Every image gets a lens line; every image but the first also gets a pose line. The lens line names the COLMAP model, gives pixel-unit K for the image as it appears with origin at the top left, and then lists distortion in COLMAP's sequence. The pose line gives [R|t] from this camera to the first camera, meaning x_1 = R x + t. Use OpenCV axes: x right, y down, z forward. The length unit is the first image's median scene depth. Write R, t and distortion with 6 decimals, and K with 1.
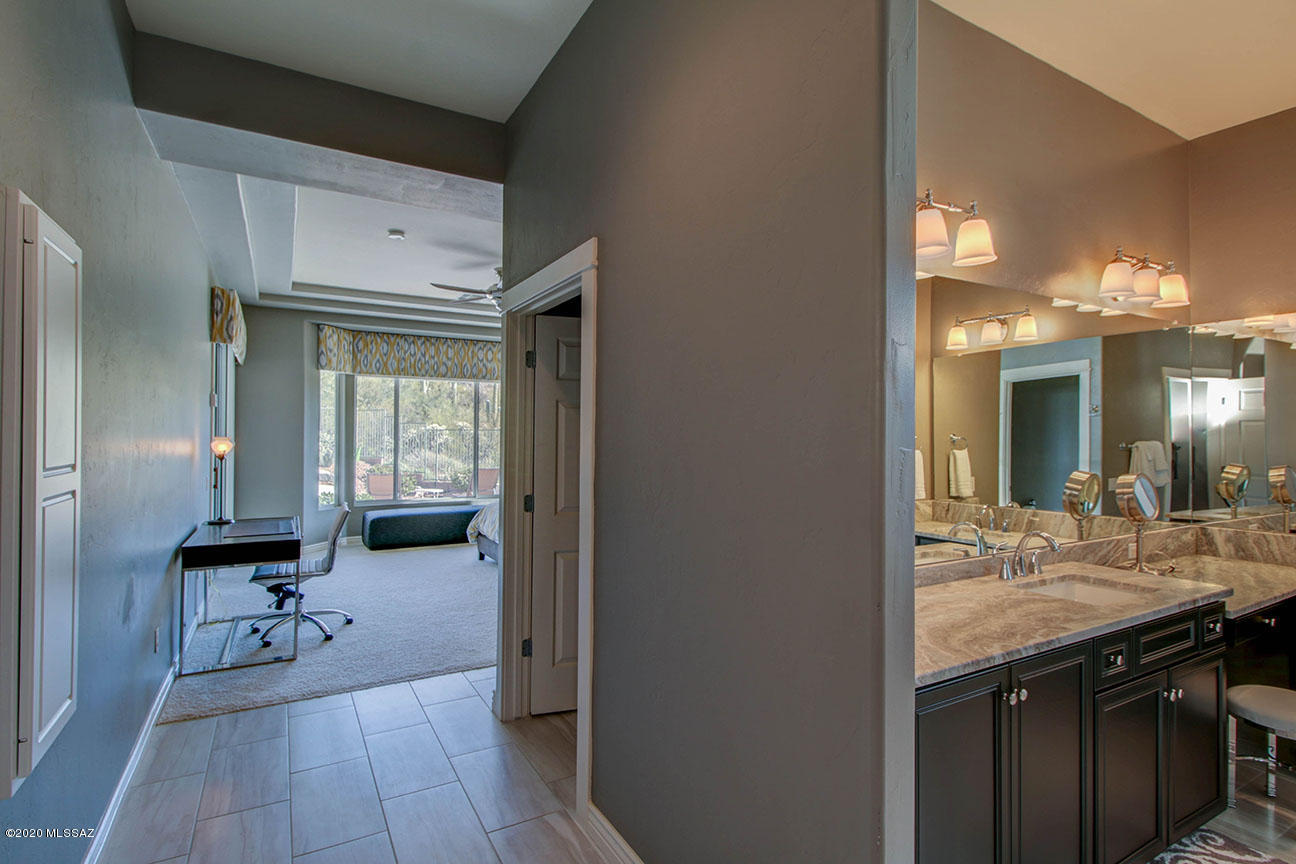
lens RADIAL K [[641.2, 0, 647.0], [0, 641.2, 429.5], [0, 0, 1]] dist [0.000205, 0.000319]
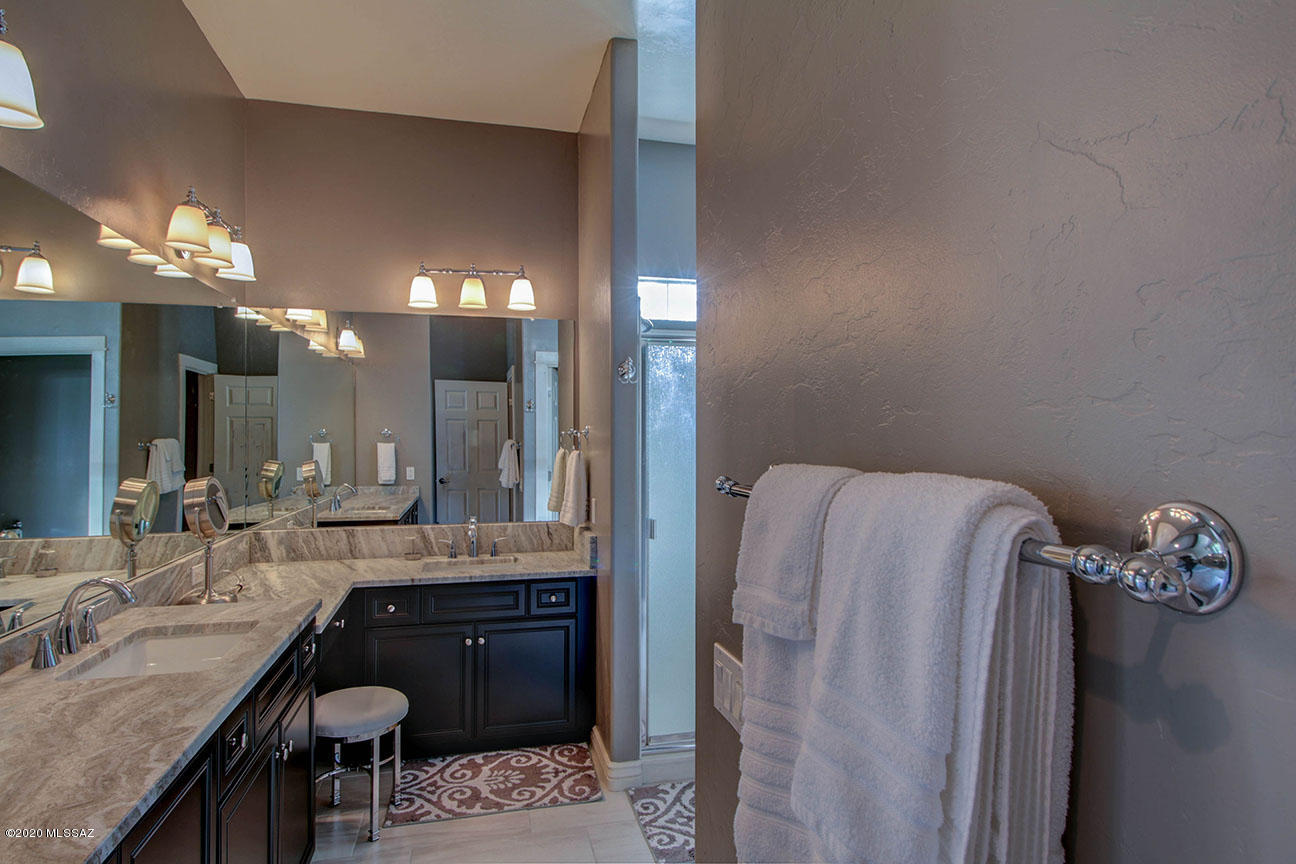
lens RADIAL K [[721.6, 0, 646.2], [0, 721.6, 423.1], [0, 0, 1]] dist [0.002440, -0.004231]
pose [[0.284774, 0.009127, 0.958551, 0.053136], [-0.004254, 0.999957, -0.008257, 0.005562], [-0.958585, -0.001726, 0.284800, 0.207042]]
